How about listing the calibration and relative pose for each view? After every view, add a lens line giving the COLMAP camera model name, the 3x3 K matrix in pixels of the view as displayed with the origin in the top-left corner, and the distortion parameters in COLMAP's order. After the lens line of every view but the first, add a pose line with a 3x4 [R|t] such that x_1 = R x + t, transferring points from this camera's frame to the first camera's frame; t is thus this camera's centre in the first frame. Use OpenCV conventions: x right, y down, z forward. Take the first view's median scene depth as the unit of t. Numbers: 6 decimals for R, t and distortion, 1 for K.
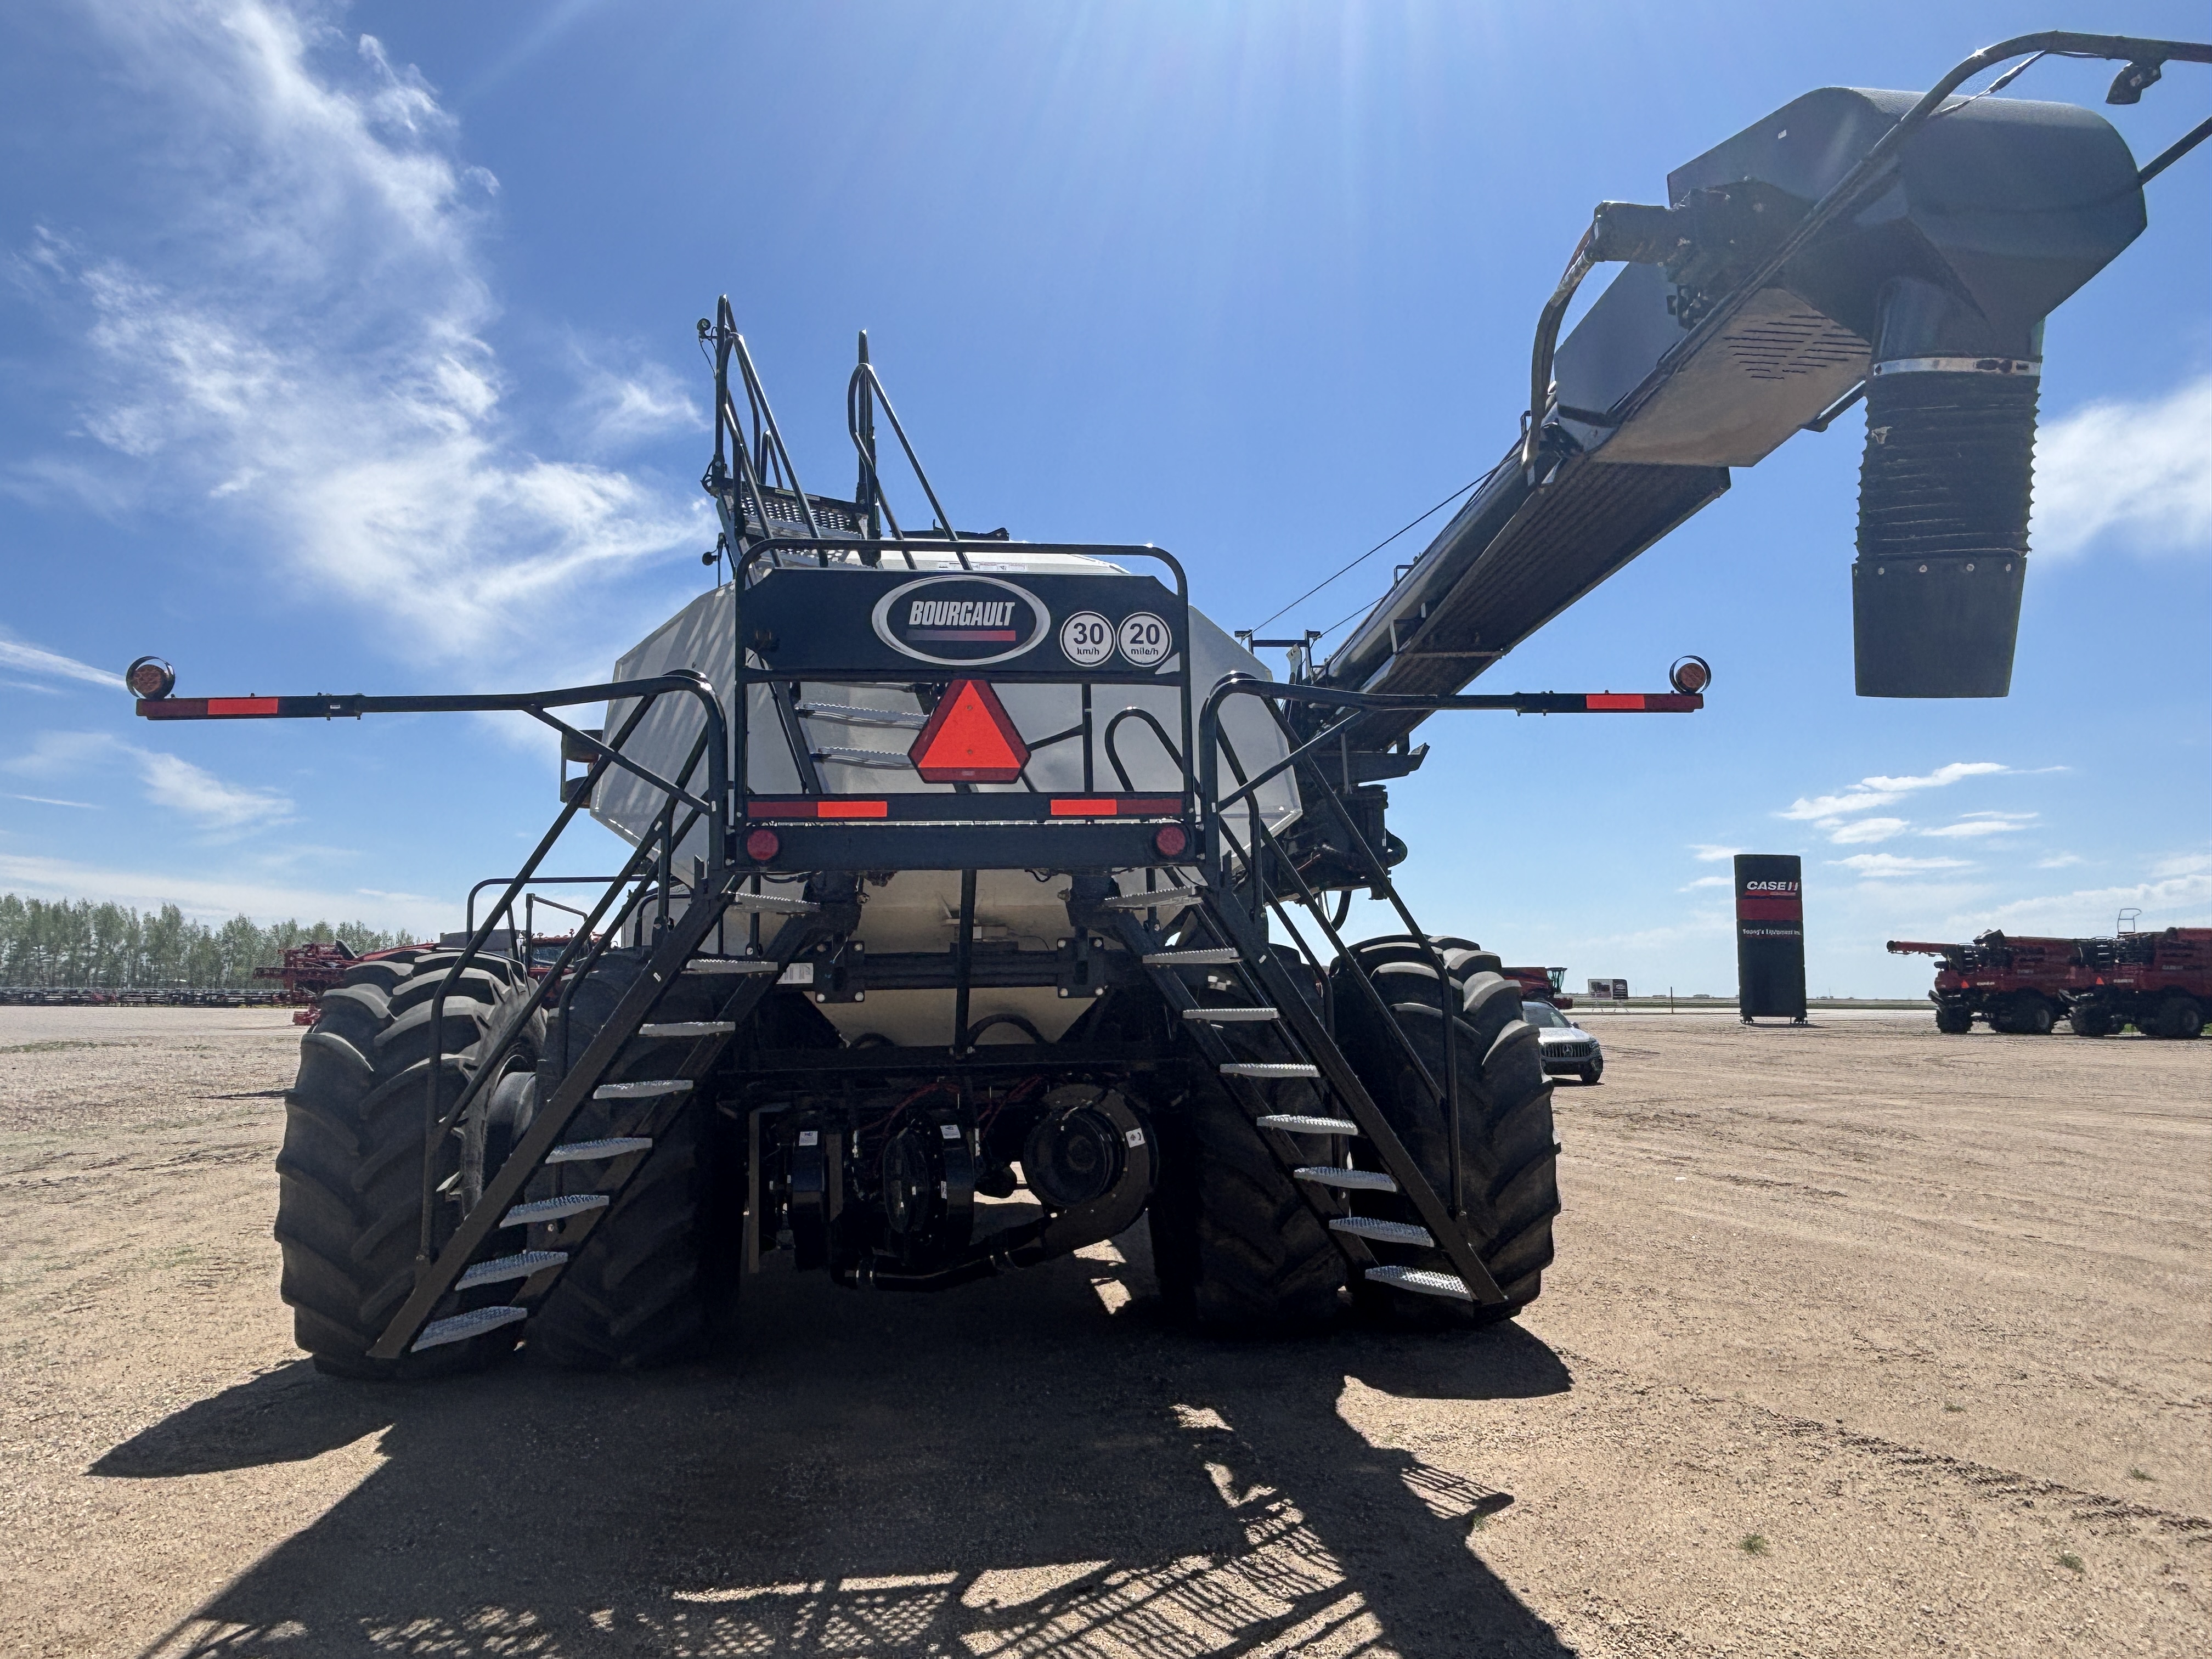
lens RADIAL K [[1421.1, 0, 1106.0], [0, 1421.1, 829.5], [0, 0, 1]] dist [0.002629, -0.003835]
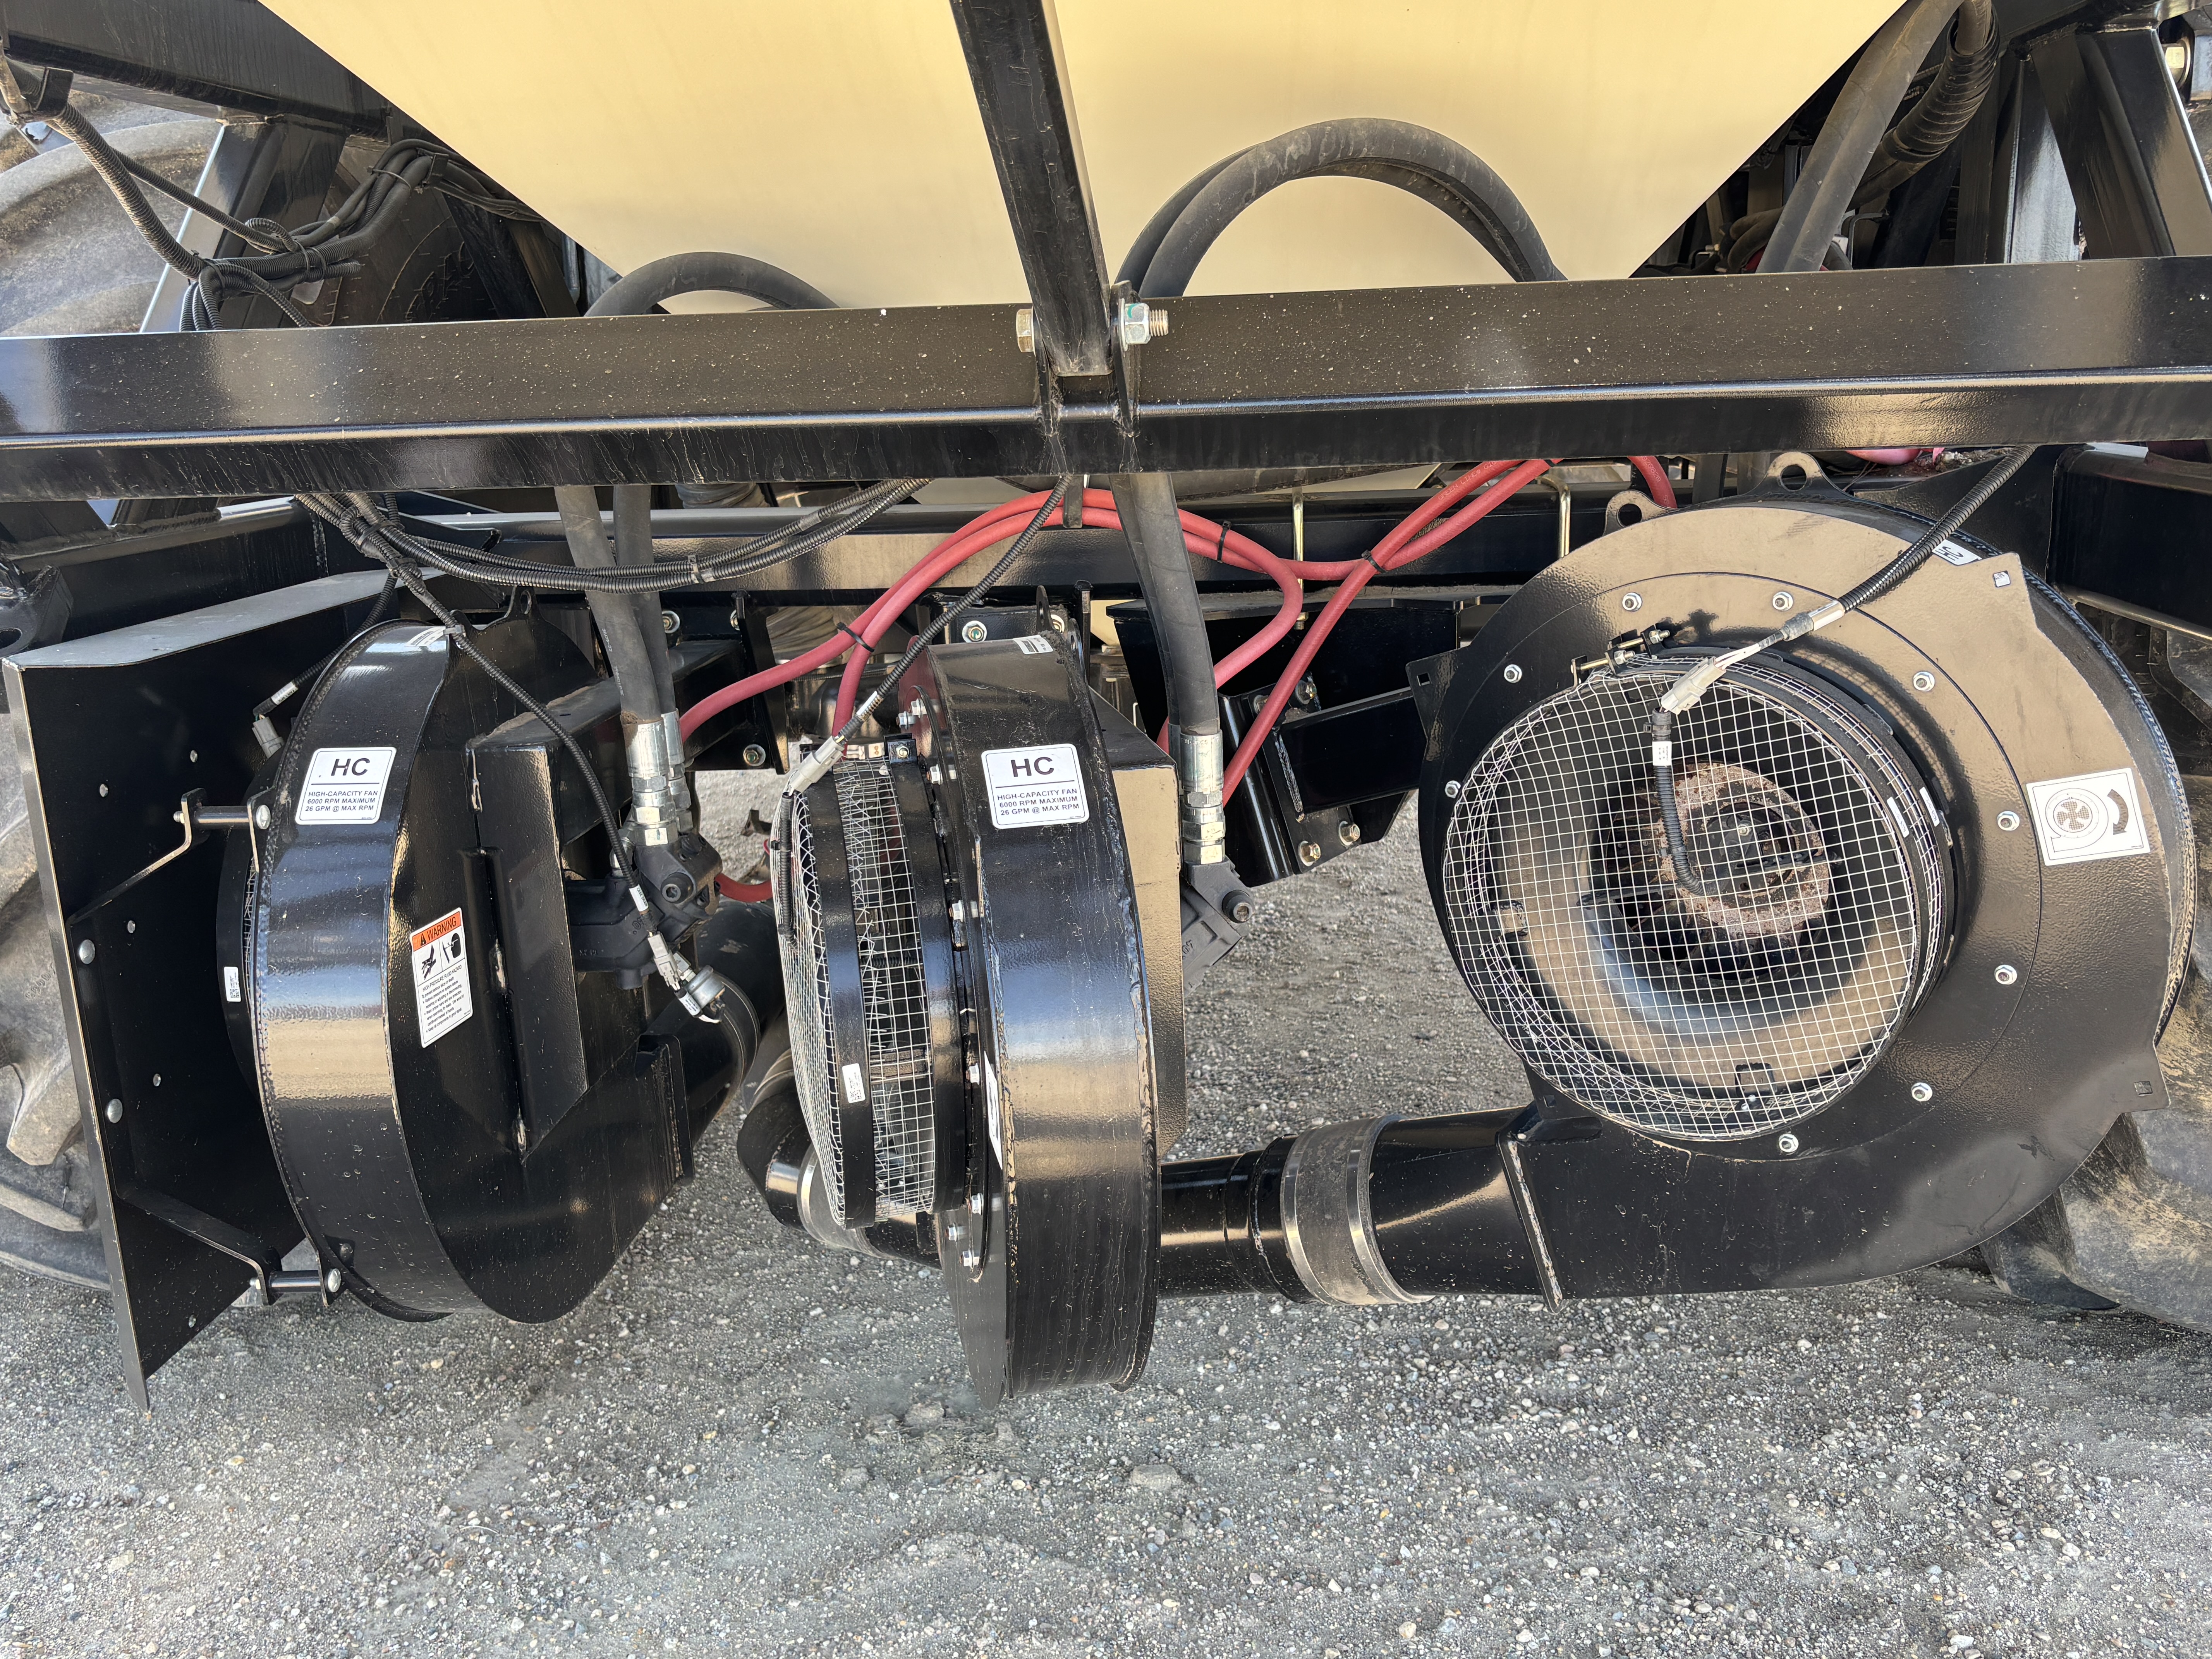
lens RADIAL K [[1938.3, 0, 1093.3], [0, 1938.3, 836.1], [0, 0, 1]] dist [0.019464, -0.005319]
pose [[0.972098, 0.040976, -0.230970, -0.044701], [0.049930, 0.925919, 0.374407, 0.126225], [0.229201, -0.375493, 0.898038, 0.775691]]
